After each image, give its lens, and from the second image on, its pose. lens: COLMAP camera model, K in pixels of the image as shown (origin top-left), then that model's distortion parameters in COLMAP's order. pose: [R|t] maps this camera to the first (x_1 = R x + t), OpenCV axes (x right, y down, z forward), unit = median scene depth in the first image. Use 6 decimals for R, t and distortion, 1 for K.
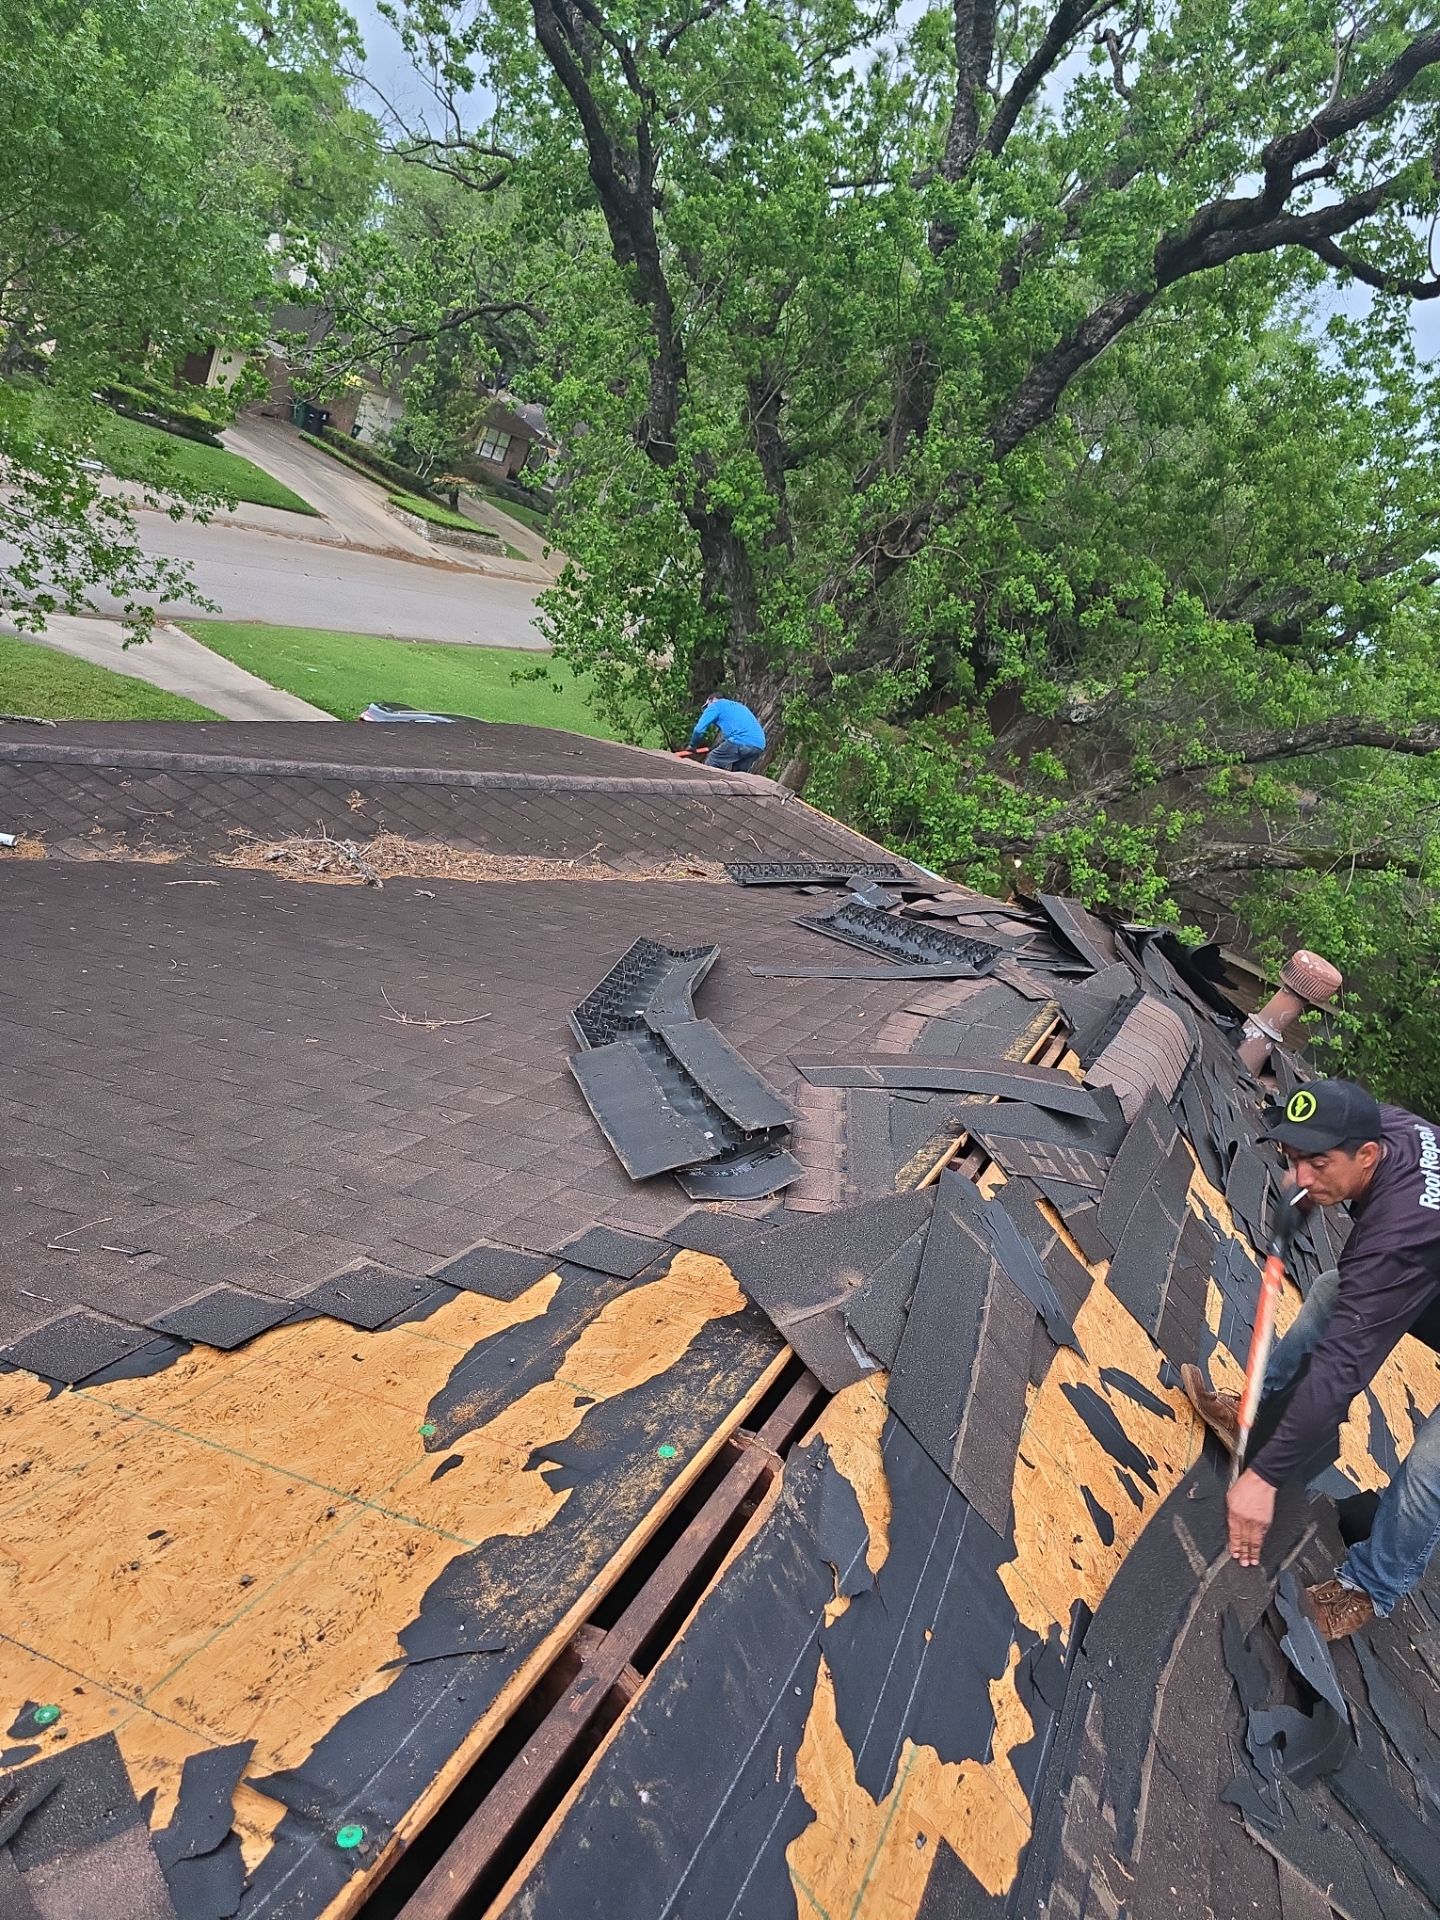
lens RADIAL K [[1172.7, 0, 727.4], [0, 1172.7, 964.4], [0, 0, 1]] dist [0.043792, -0.000090]
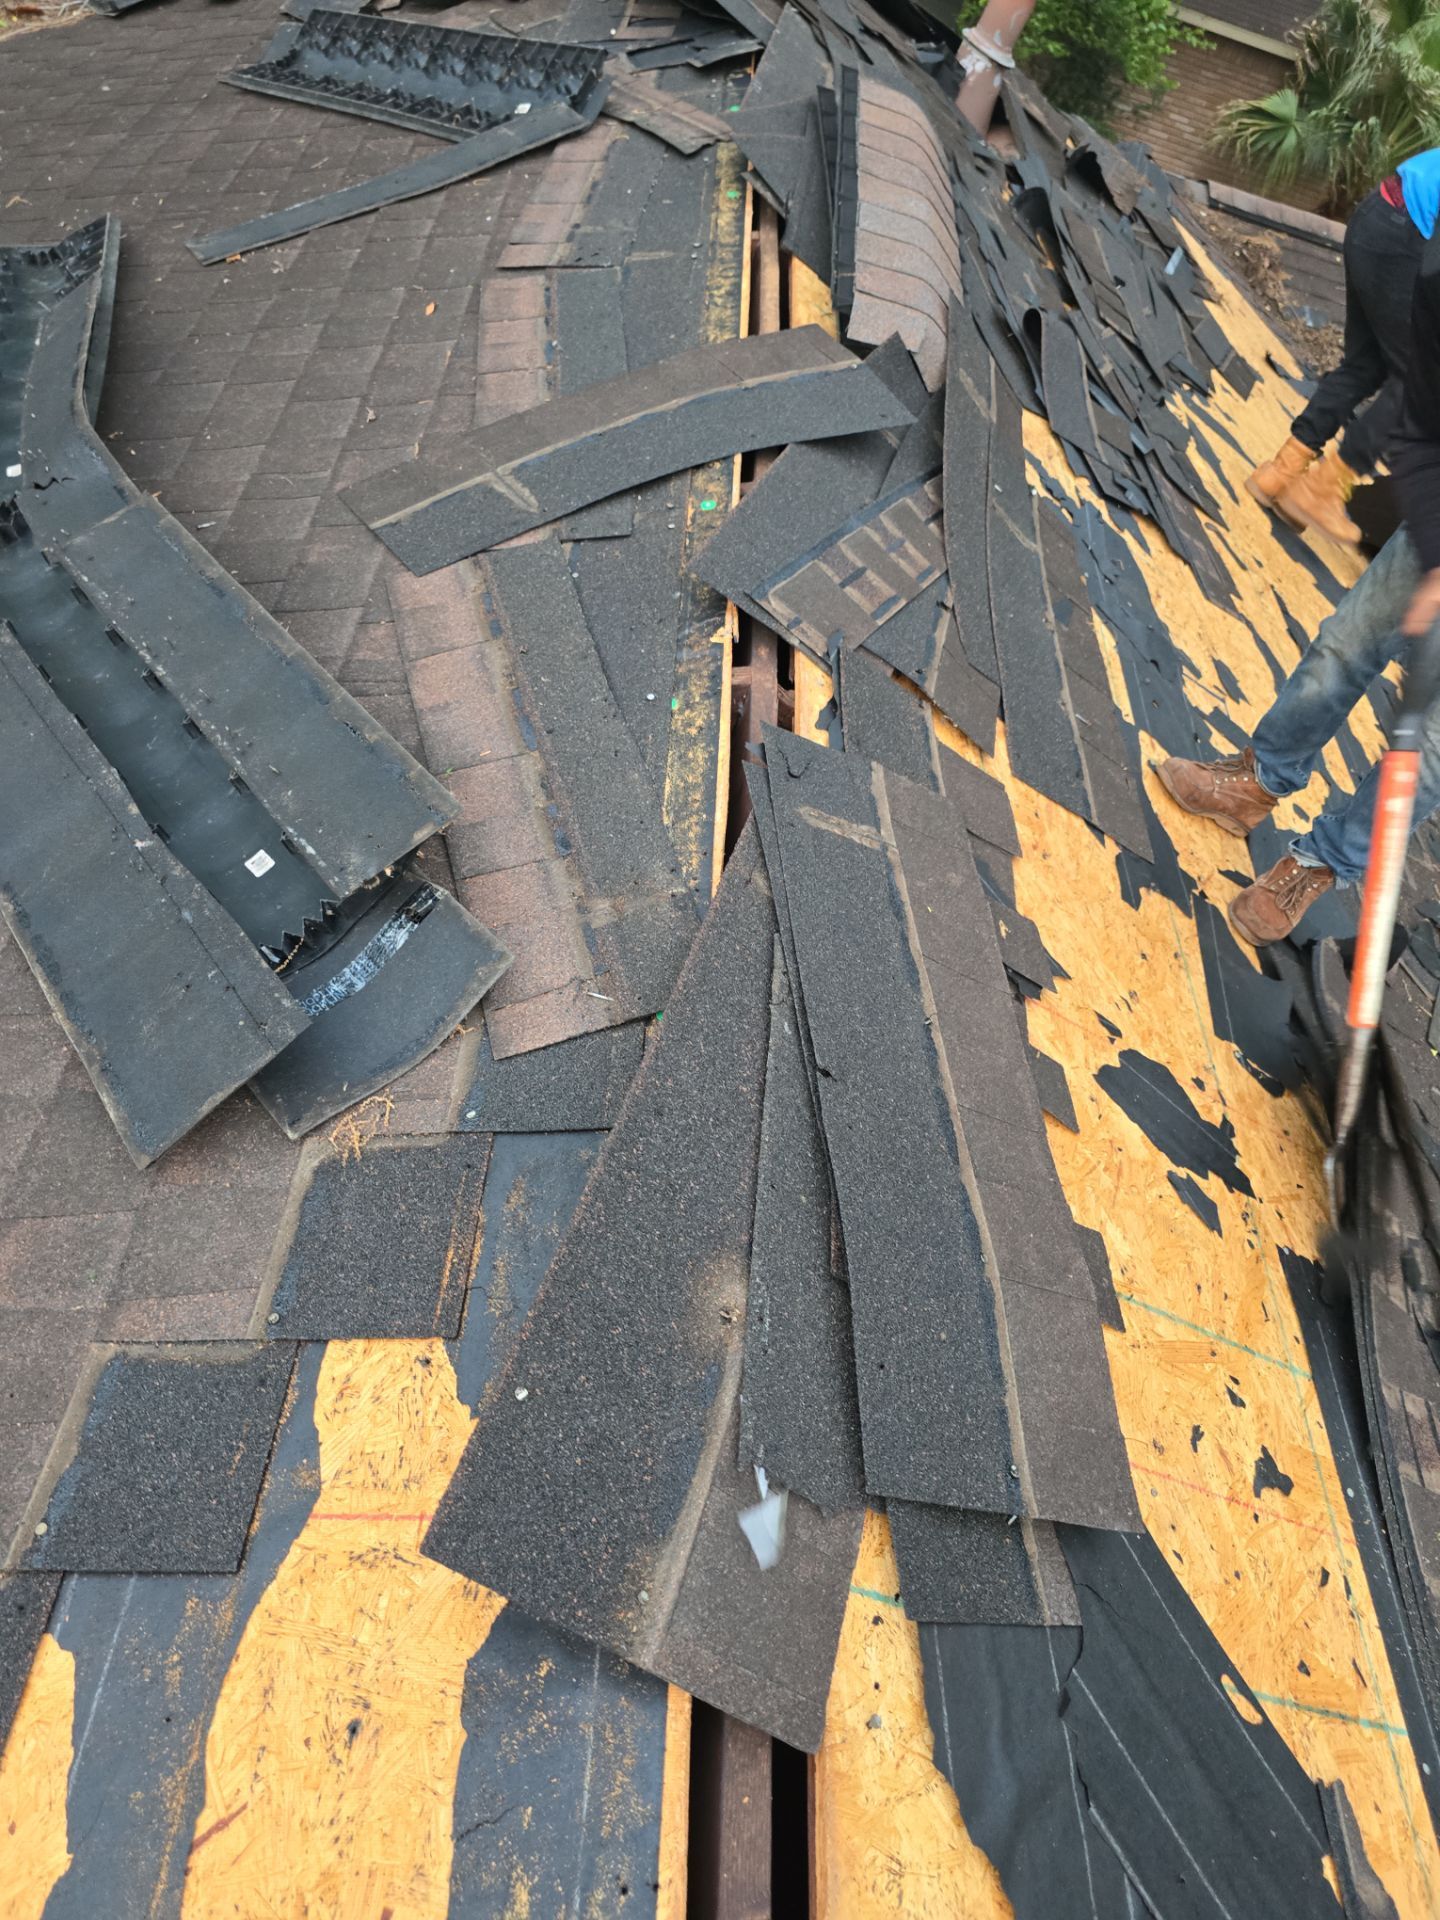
lens RADIAL K [[1292.4, 0, 718.6], [0, 1292.4, 952.8], [0, 0, 1]] dist [0.075223, -0.058619]
pose [[0.913456, -0.387198, 0.125204, 0.034387], [0.243053, 0.765883, 0.595272, -0.043911], [-0.326380, -0.513323, 0.793710, 0.246235]]
